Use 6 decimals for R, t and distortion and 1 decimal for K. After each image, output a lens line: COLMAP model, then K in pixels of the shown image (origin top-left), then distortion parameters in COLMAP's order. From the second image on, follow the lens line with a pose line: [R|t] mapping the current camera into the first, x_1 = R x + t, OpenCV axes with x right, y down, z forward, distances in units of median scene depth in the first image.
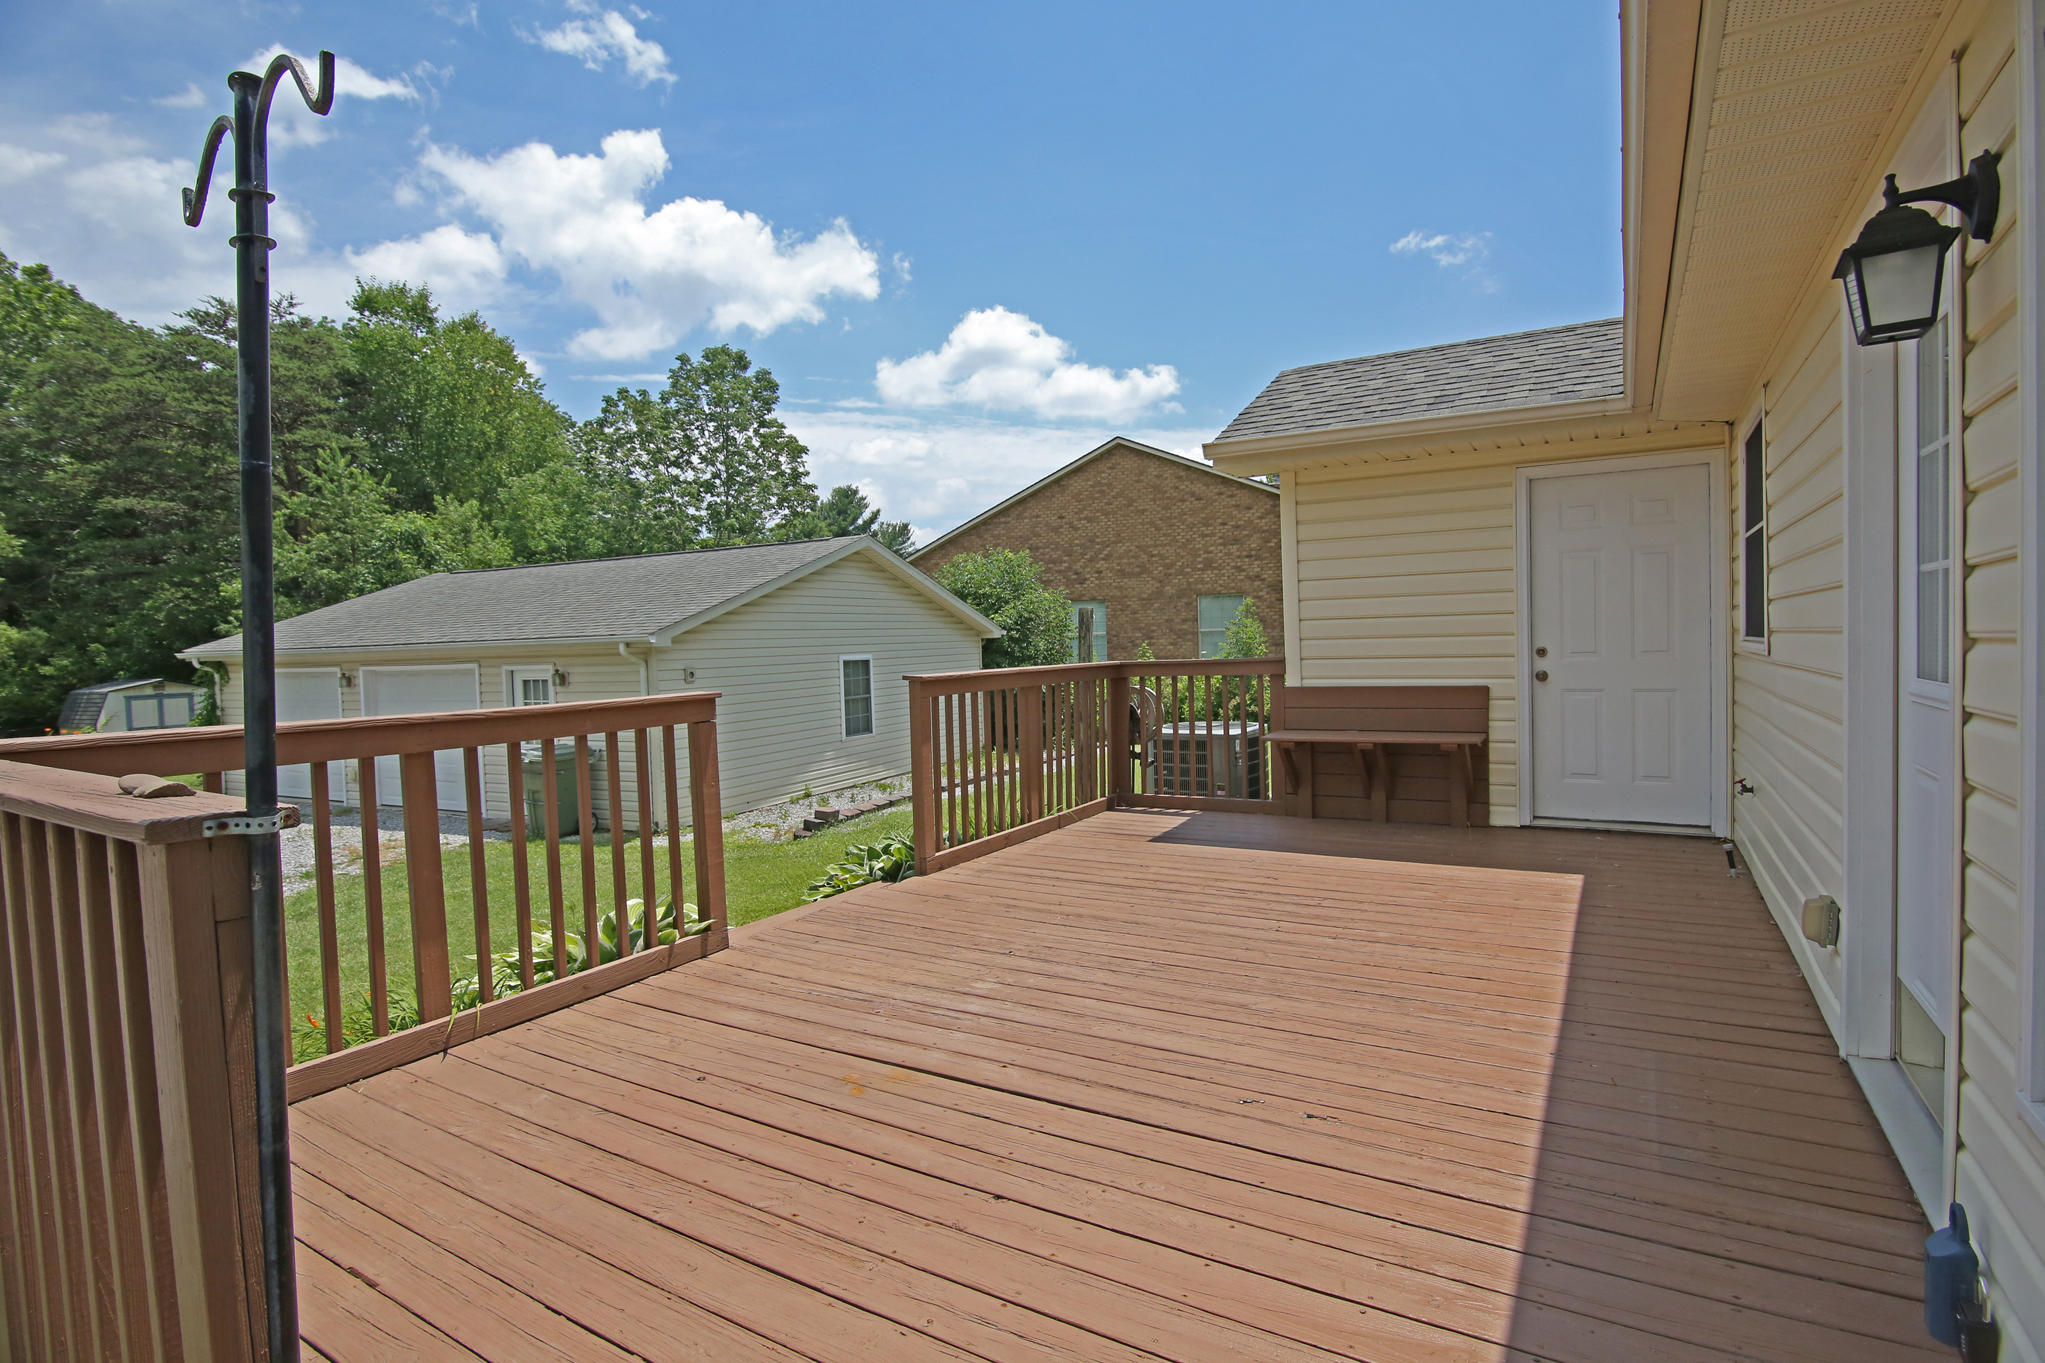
lens RADIAL K [[985.1, 0, 1022.4], [0, 985.1, 677.5], [0, 0, 1]] dist [-0.017028, -0.000806]
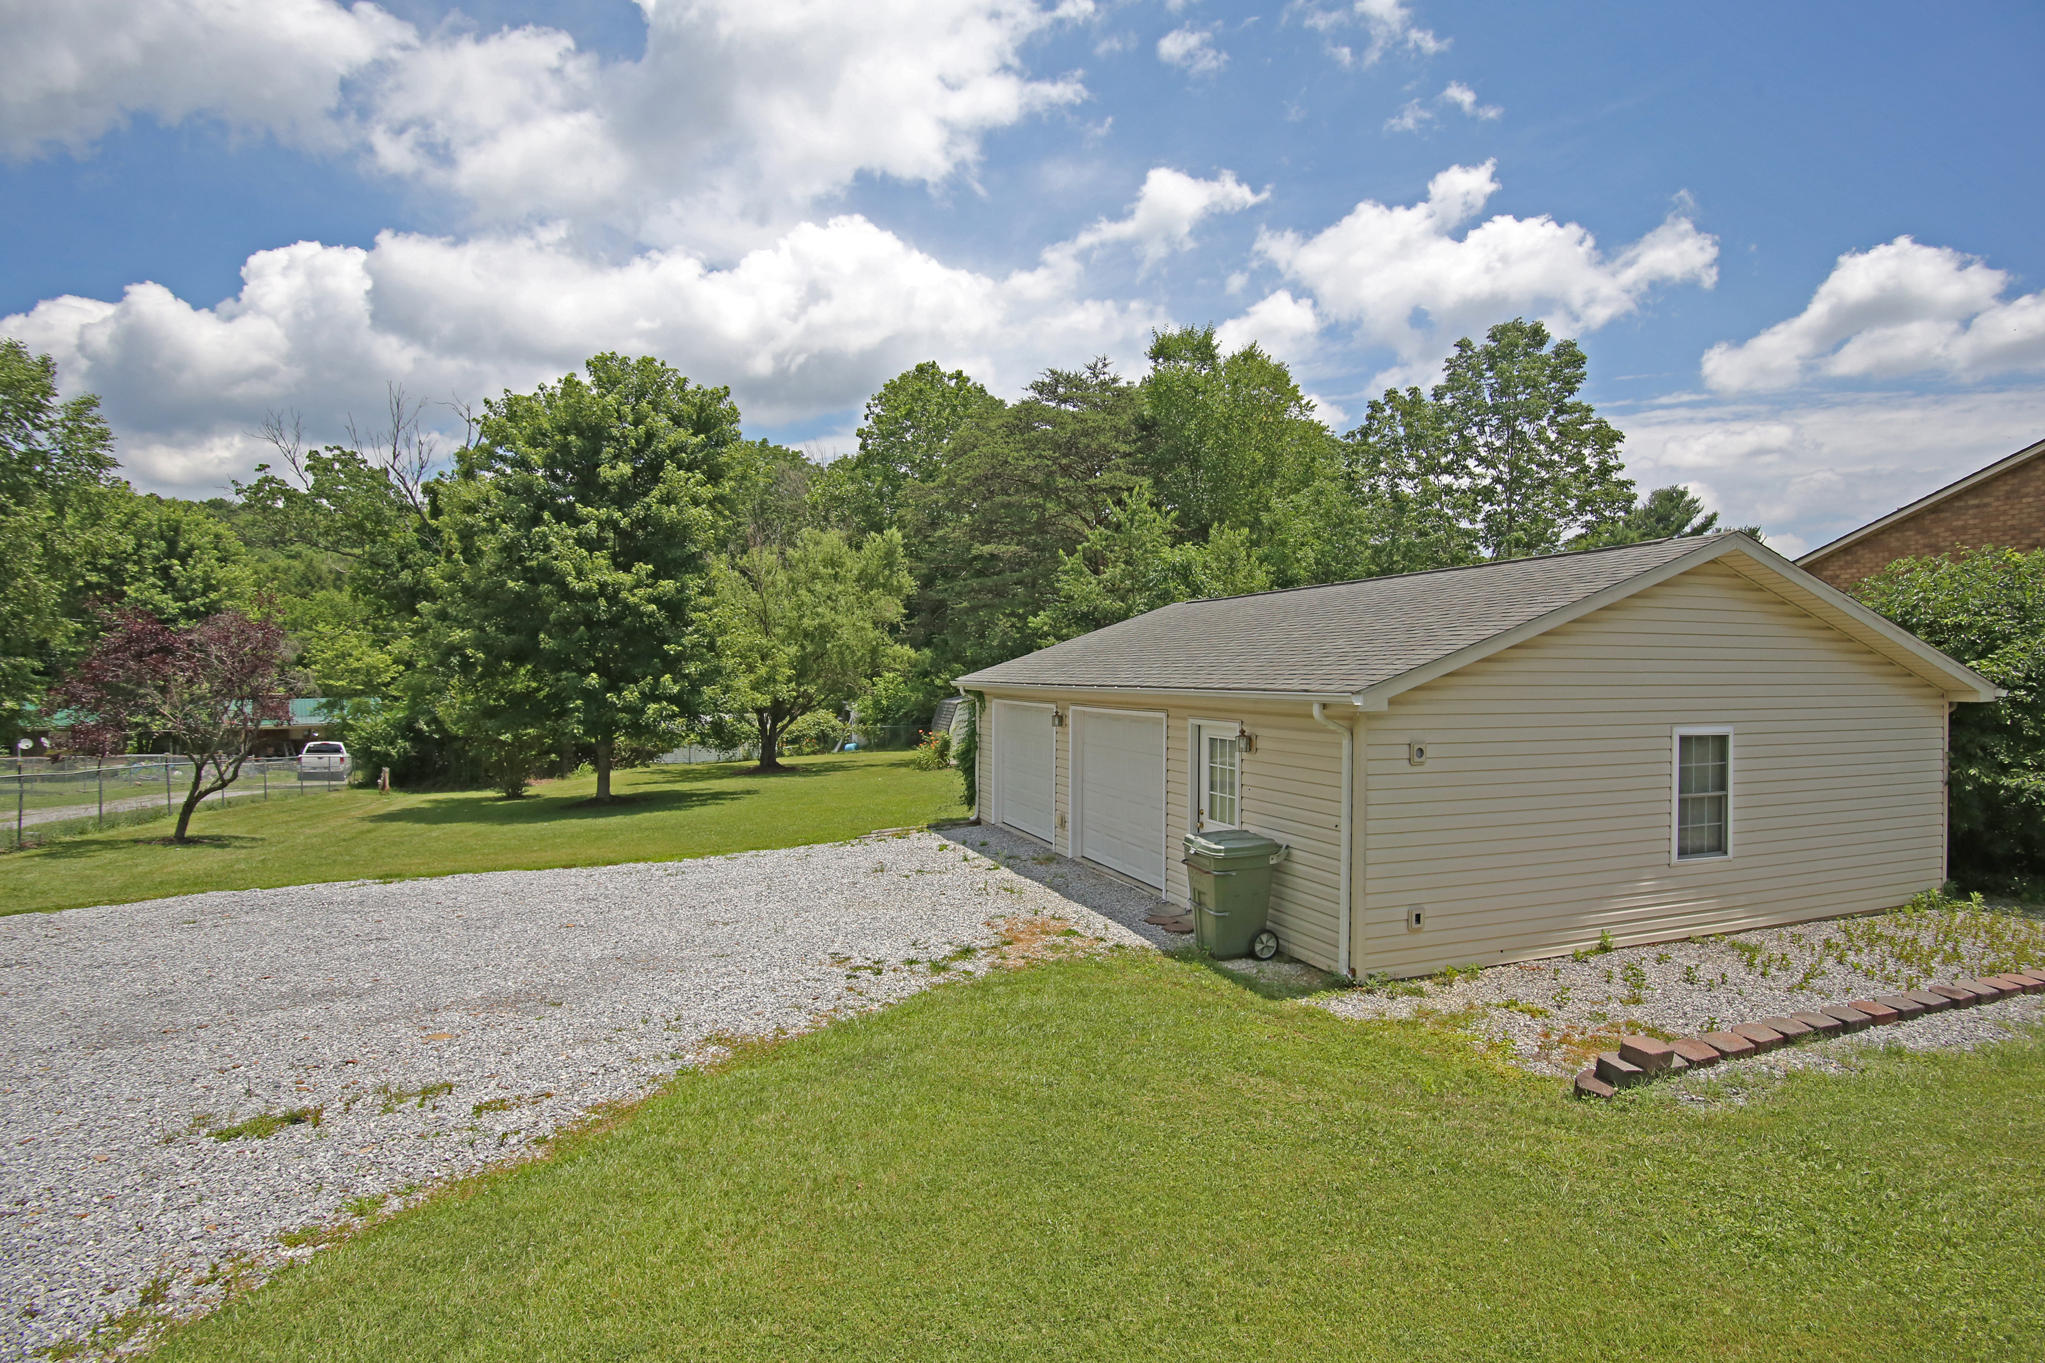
lens RADIAL K [[985.1, 0, 1029.9], [0, 985.1, 685.6], [0, 0, 1]] dist [-0.017028, -0.000806]
pose [[0.732907, 0.040201, -0.679140, -0.034504], [-0.050982, 0.998691, 0.004098, -0.016132], [0.678416, 0.031621, 0.733998, 0.142631]]
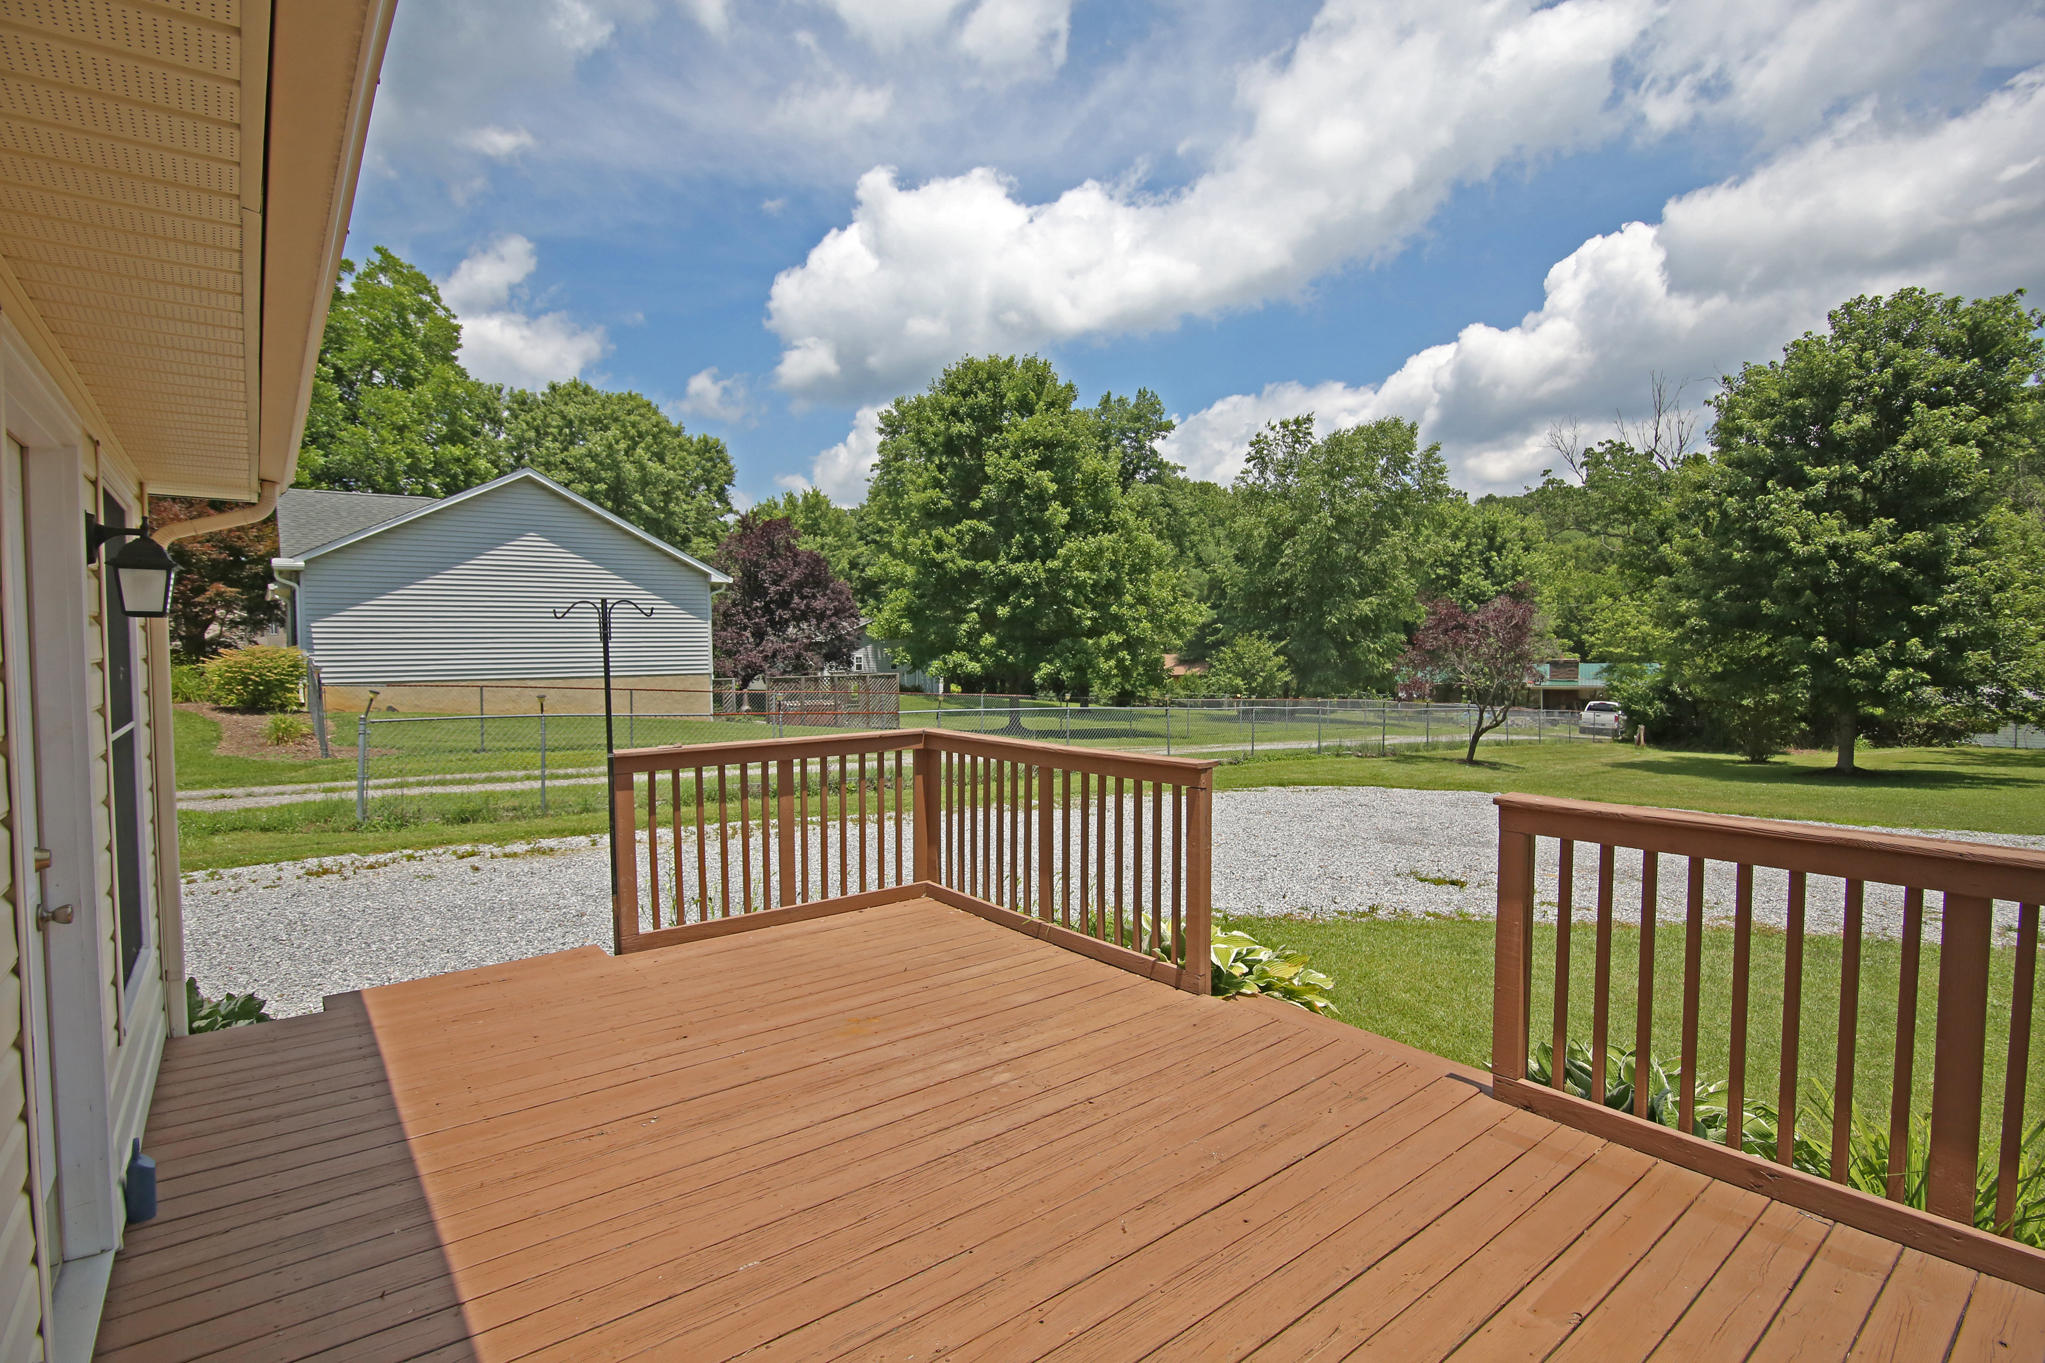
lens RADIAL K [[985.1, 0, 1025.5], [0, 985.1, 677.0], [0, 0, 1]] dist [-0.017028, -0.000806]
pose [[-0.346260, 0.062653, -0.936044, 0.105967], [-0.011104, 0.997424, 0.070869, -0.021466], [0.938073, 0.034933, -0.344672, 0.158911]]
